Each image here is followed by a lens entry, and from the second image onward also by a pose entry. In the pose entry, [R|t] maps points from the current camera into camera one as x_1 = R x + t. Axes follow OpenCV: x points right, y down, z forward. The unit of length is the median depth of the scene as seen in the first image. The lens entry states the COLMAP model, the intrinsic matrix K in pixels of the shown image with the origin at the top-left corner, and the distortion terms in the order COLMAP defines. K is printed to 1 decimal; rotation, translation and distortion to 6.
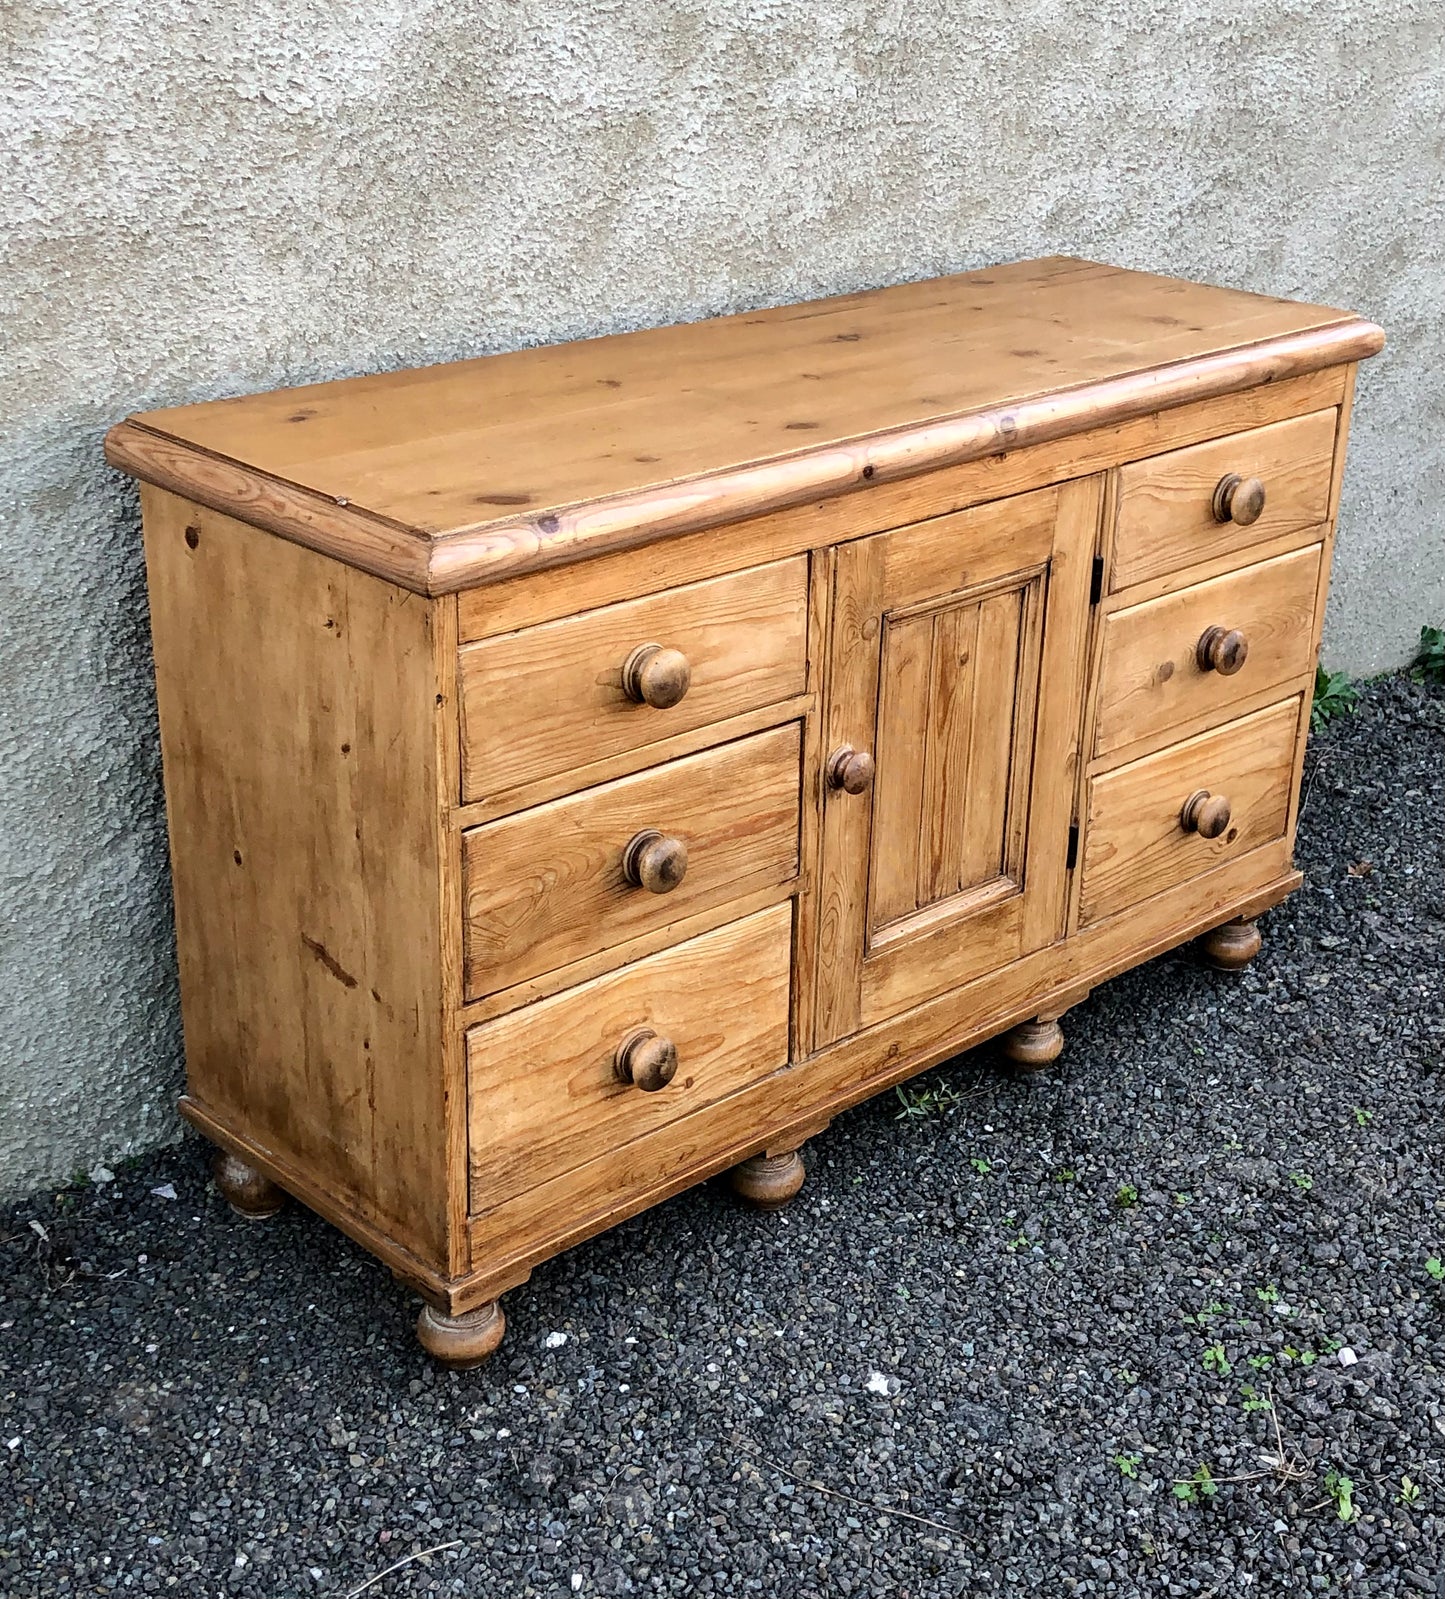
lens RADIAL K [[2373.1, 0, 761.3], [0, 2373.1, 805.8], [0, 0, 1]] dist [0.148987, -0.497632]
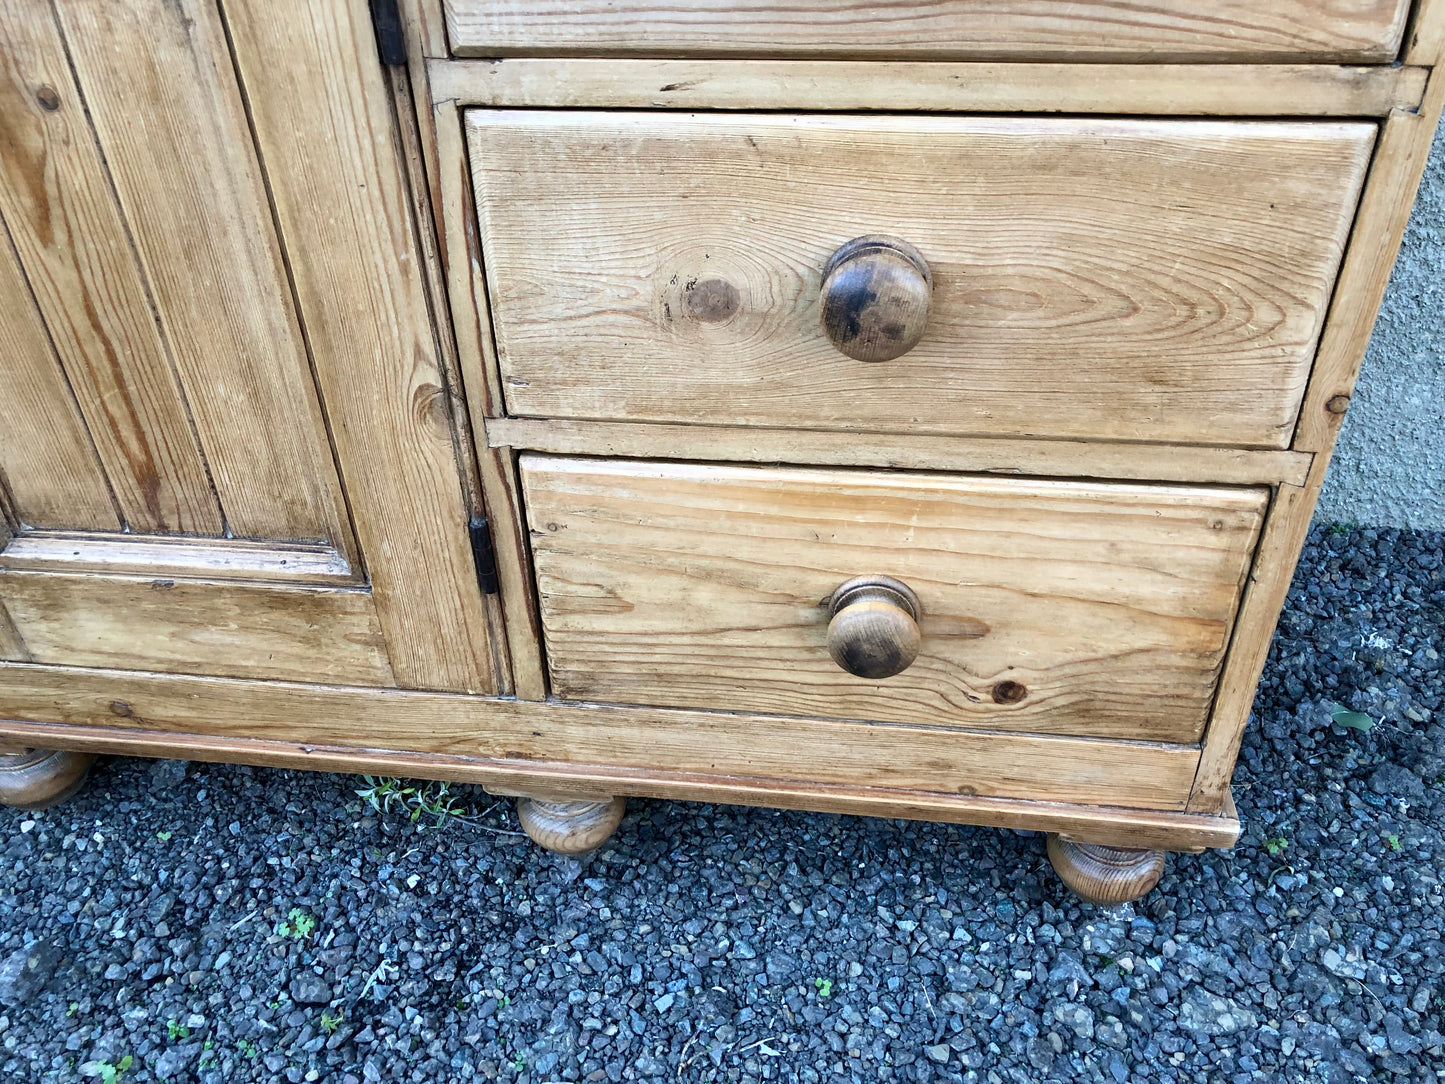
lens RADIAL K [[1199.7, 0, 731.9], [0, 1199.7, 521.4], [0, 0, 1]] dist [0.005952, 0.020807]
pose [[0.618654, 0.419266, -0.664442, 0.386586], [-0.277340, 0.907805, 0.314601, -0.103239], [0.735085, -0.010353, 0.677896, 0.965176]]
